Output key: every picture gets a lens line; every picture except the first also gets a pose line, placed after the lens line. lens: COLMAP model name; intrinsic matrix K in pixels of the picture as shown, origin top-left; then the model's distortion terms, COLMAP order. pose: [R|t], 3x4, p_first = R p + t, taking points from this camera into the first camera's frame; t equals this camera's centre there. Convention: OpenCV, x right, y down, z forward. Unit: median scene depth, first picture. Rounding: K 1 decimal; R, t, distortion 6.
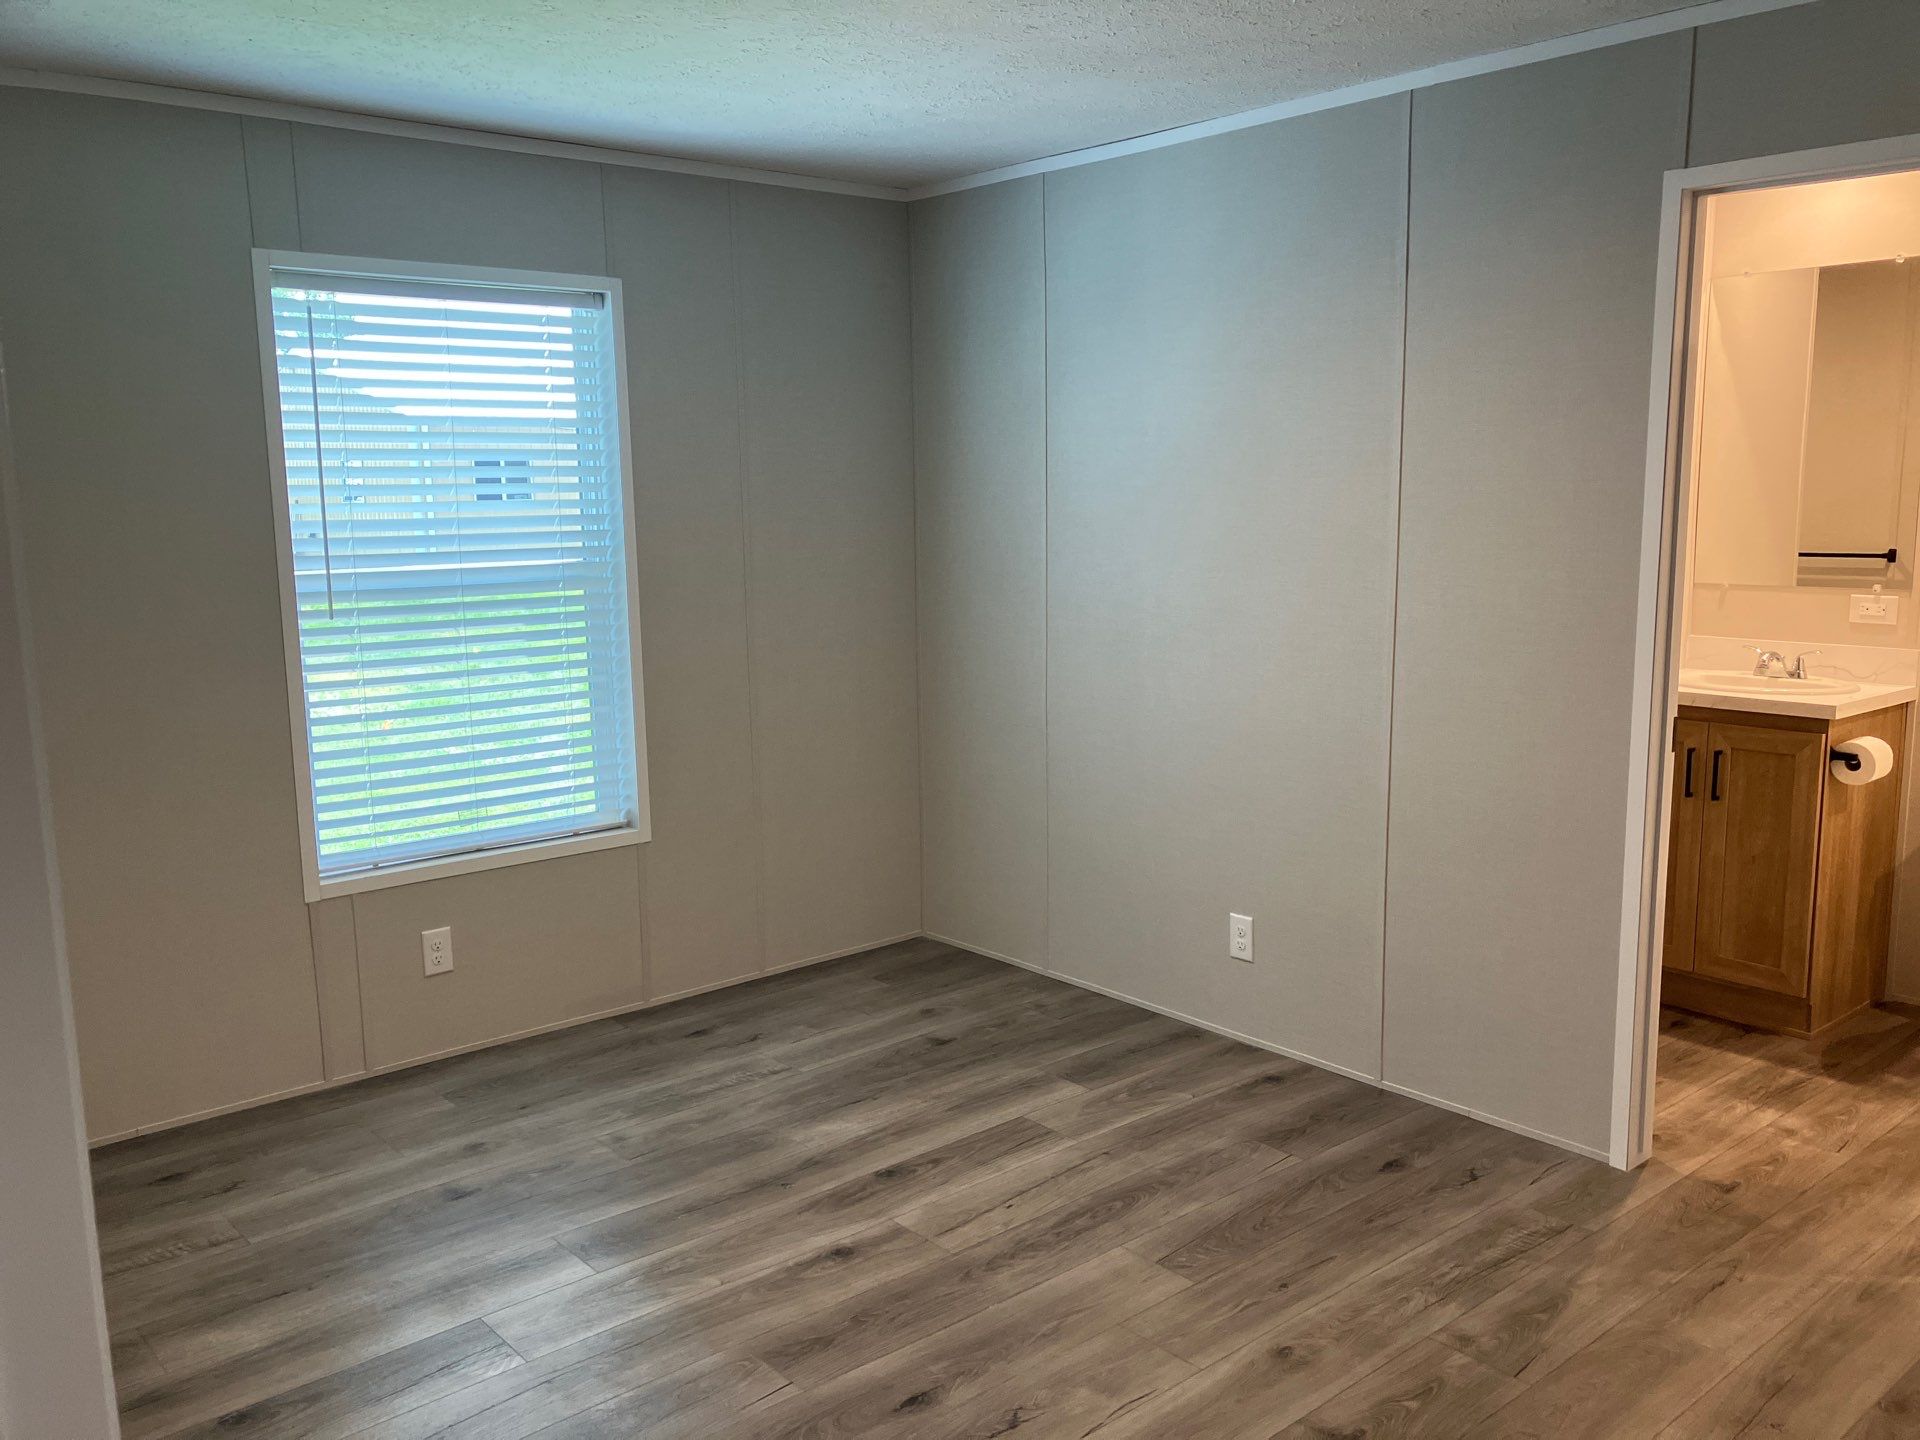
lens RADIAL K [[1584.0, 0, 969.4], [0, 1584.0, 728.0], [0, 0, 1]] dist [0.007185, -0.000071]
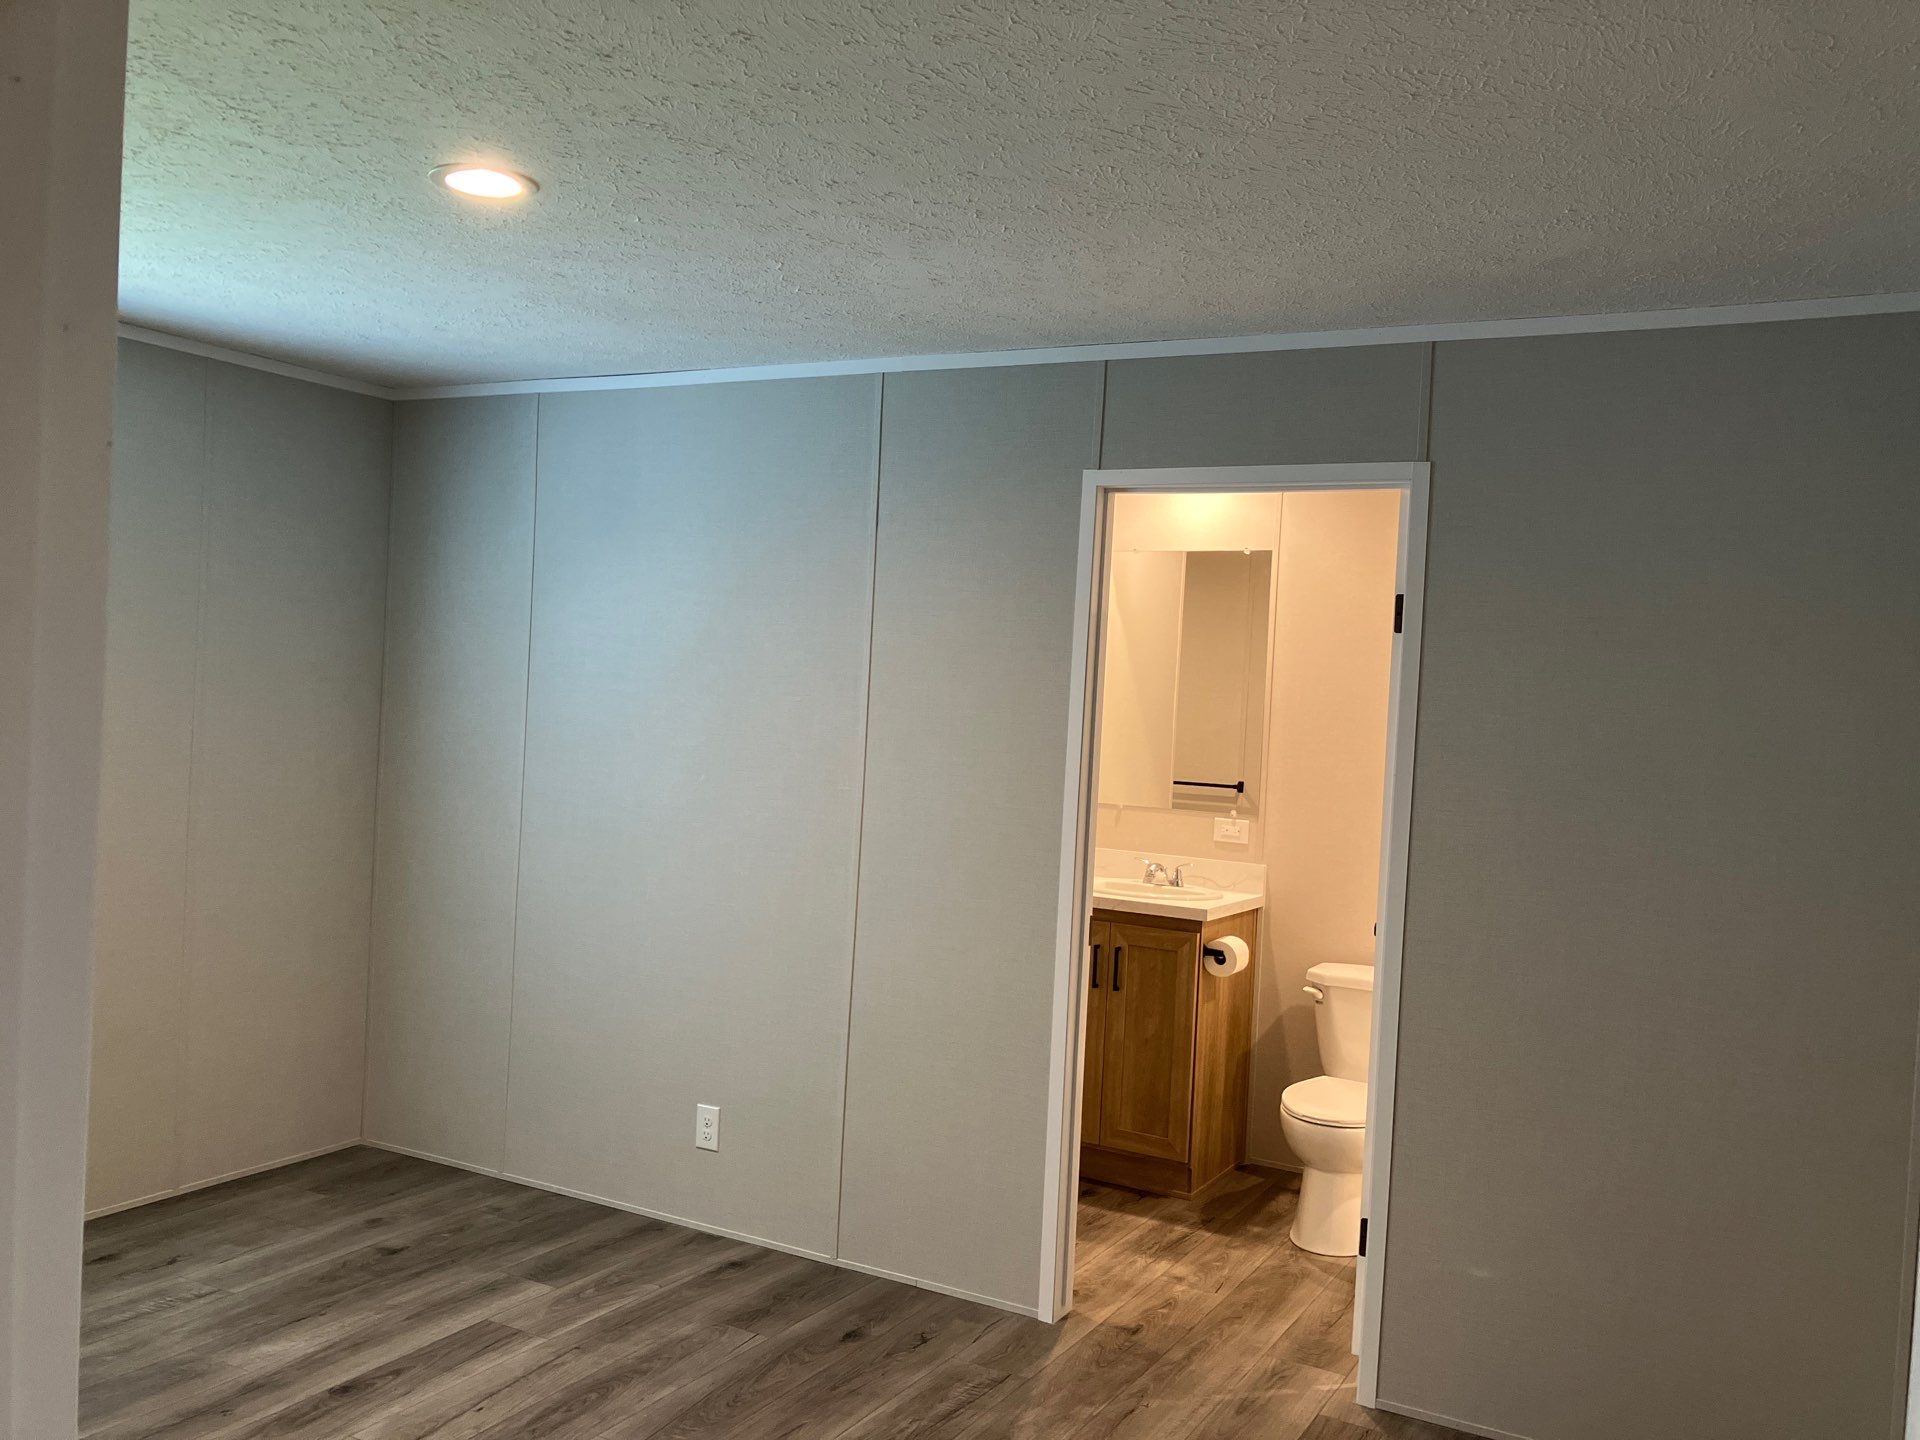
lens RADIAL K [[1592.4, 0, 977.7], [0, 1592.4, 710.6], [0, 0, 1]] dist [0.028638, -0.028745]
pose [[0.933336, 0.057285, 0.354403, -0.055477], [-0.007610, 0.990122, -0.139999, 0.007577], [-0.358922, 0.127969, 0.924553, -0.075972]]
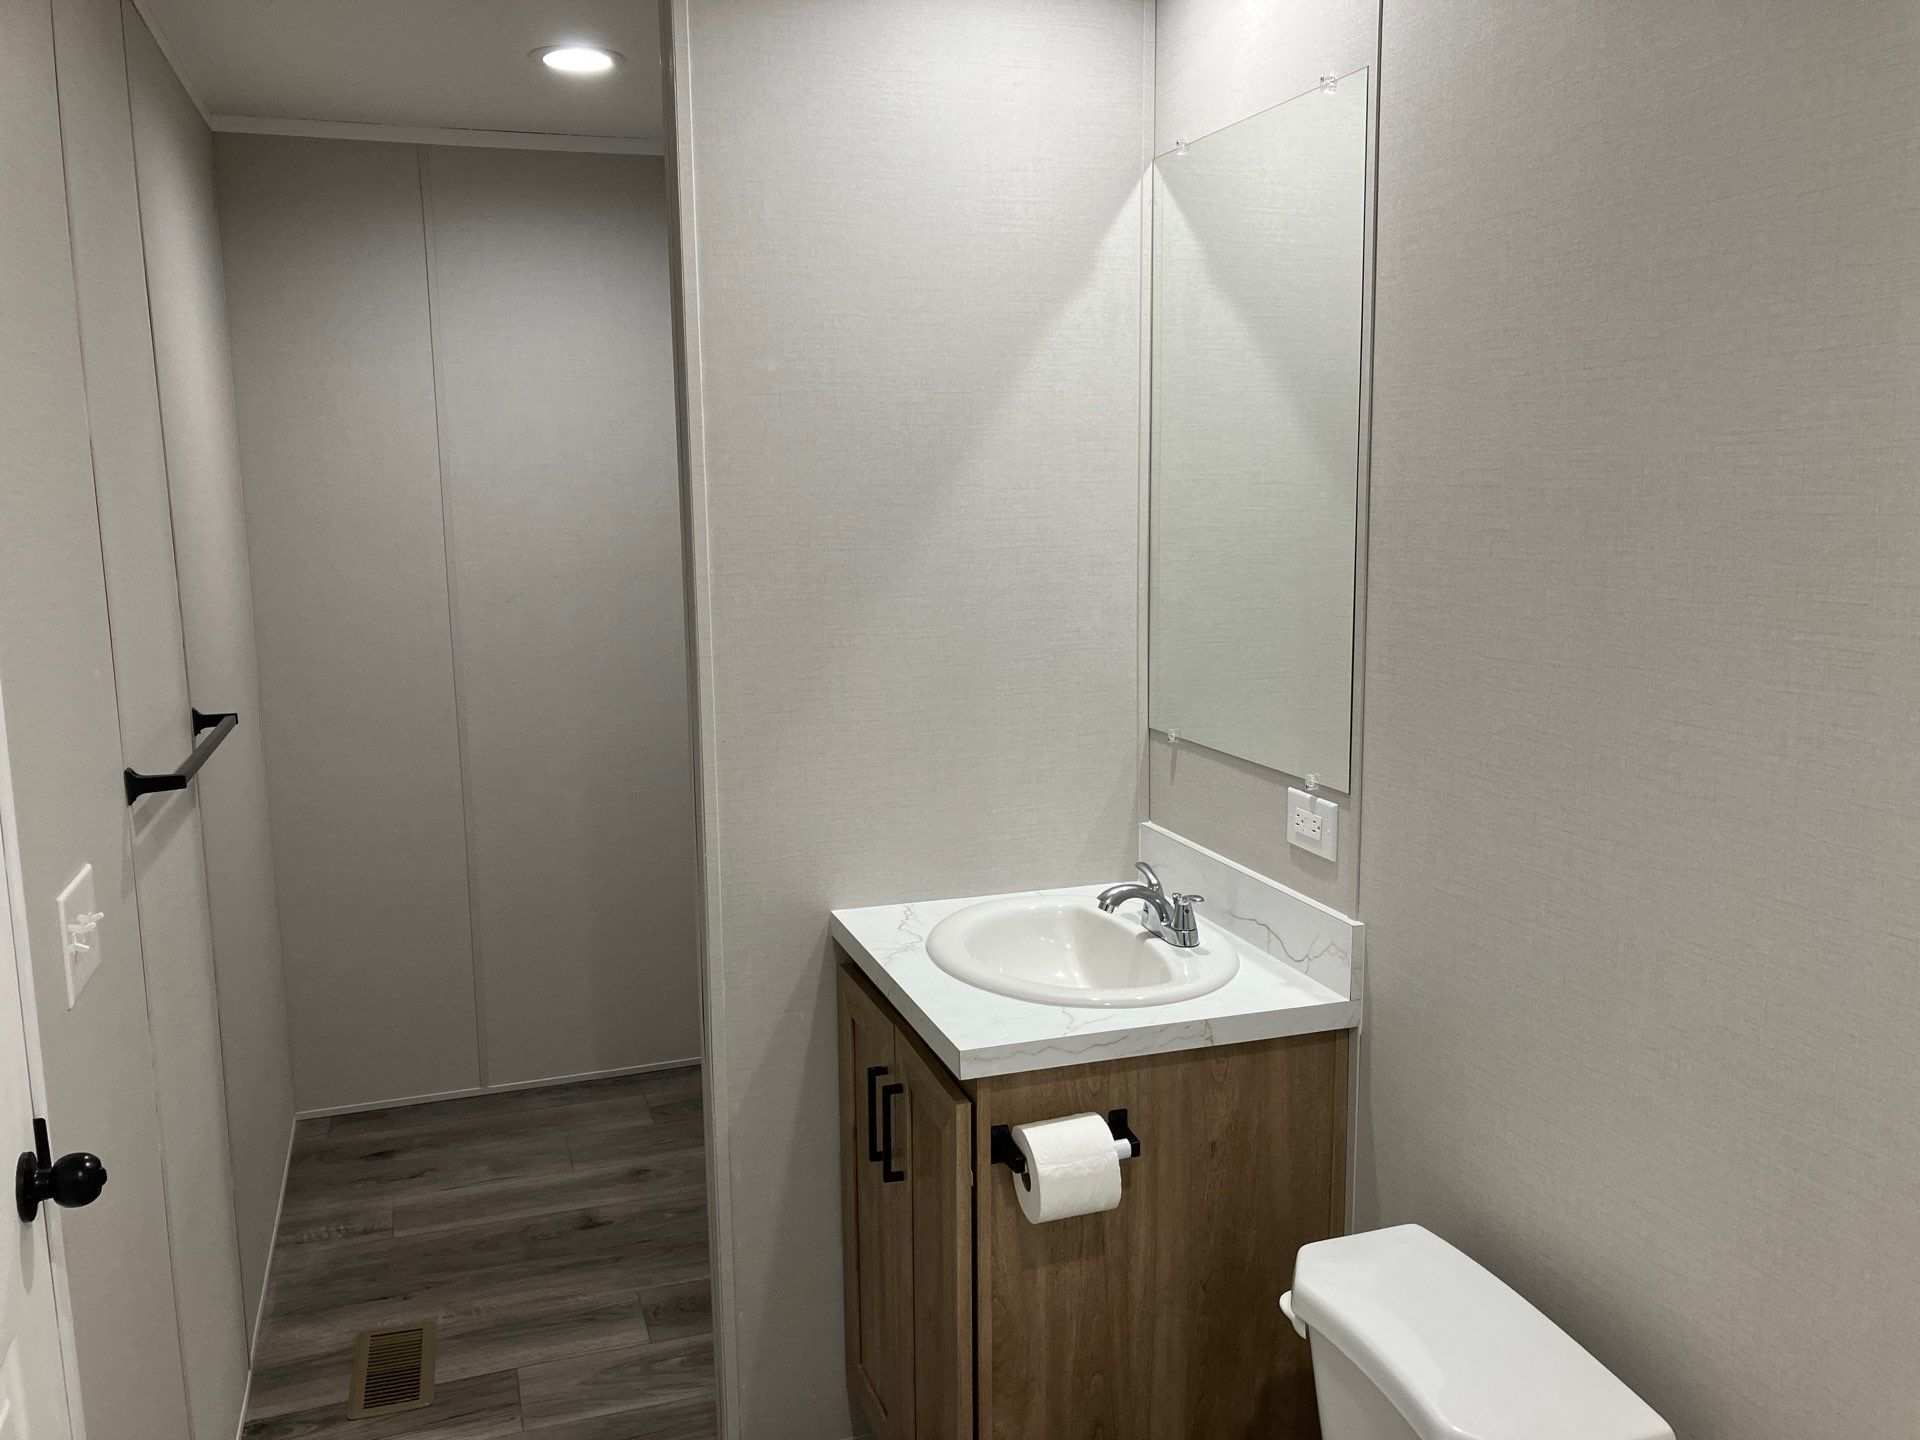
lens RADIAL K [[1584.0, 0, 970.4], [0, 1584.0, 737.3], [0, 0, 1]] dist [0.007185, -0.000071]
pose [[0.935104, 0.067335, -0.347917, 0.466316], [-0.065319, 0.997710, 0.017537, -0.074630], [0.348302, 0.006327, 0.937361, 0.376336]]
